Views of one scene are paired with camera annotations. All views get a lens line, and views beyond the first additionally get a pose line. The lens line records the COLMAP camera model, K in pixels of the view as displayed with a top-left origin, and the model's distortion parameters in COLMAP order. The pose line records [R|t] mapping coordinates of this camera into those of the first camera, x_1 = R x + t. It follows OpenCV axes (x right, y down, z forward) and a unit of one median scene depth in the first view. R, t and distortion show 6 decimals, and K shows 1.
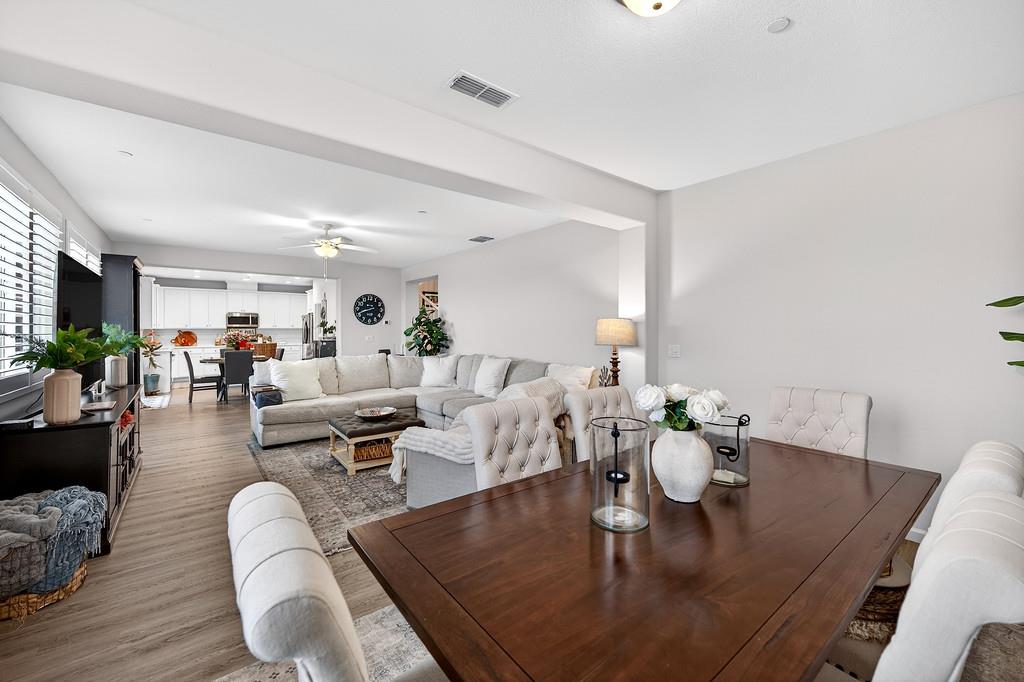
lens RADIAL K [[412.8, 0, 511.4], [0, 412.8, 337.1], [0, 0, 1]] dist [0.001022, 0.000042]
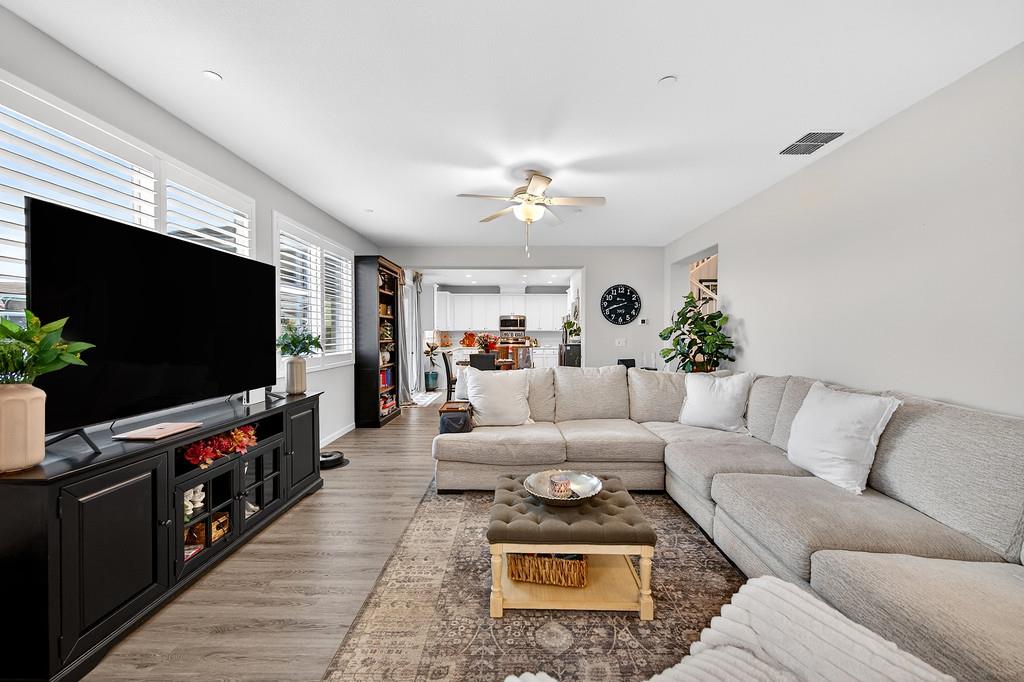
lens RADIAL K [[412.8, 0, 511.4], [0, 412.8, 337.1], [0, 0, 1]] dist [0.001022, 0.000042]
pose [[0.786465, 0.008622, -0.617575, -0.035470], [-0.015609, 0.999861, -0.005918, 0.000672], [0.617437, 0.014294, 0.786490, 0.321292]]
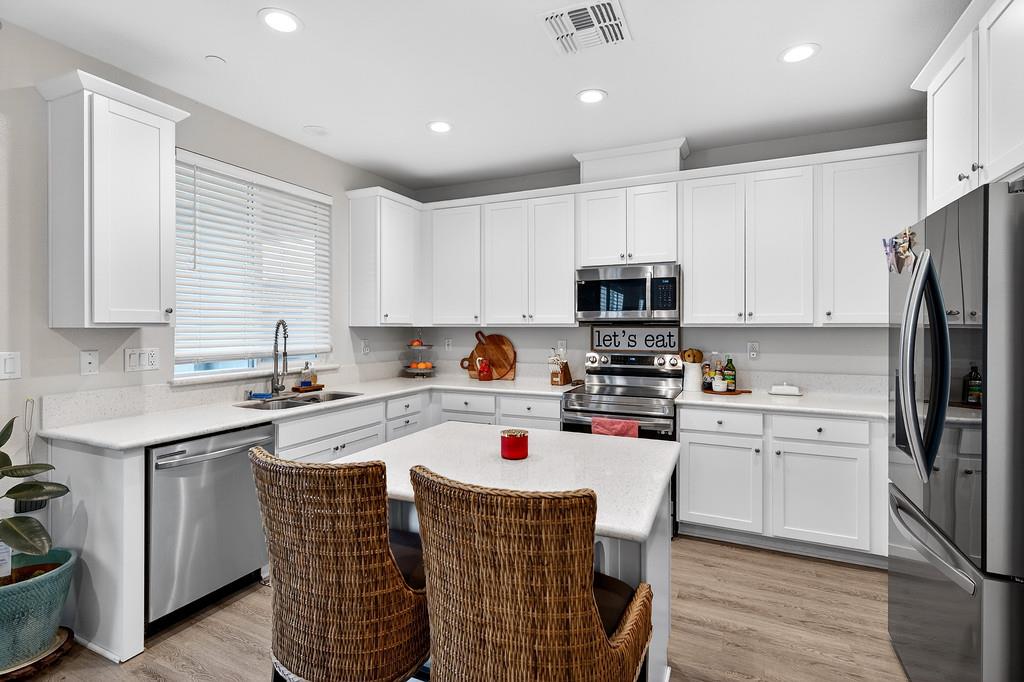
lens RADIAL K [[482.5, 0, 512.6], [0, 482.5, 328.6], [0, 0, 1]] dist [0.000083, 0.000000]
pose [[0.458767, 0.002786, -0.888552, -0.693316], [-0.018799, 0.999802, -0.006571, -0.026394], [0.888358, 0.019719, 0.458728, 1.326038]]
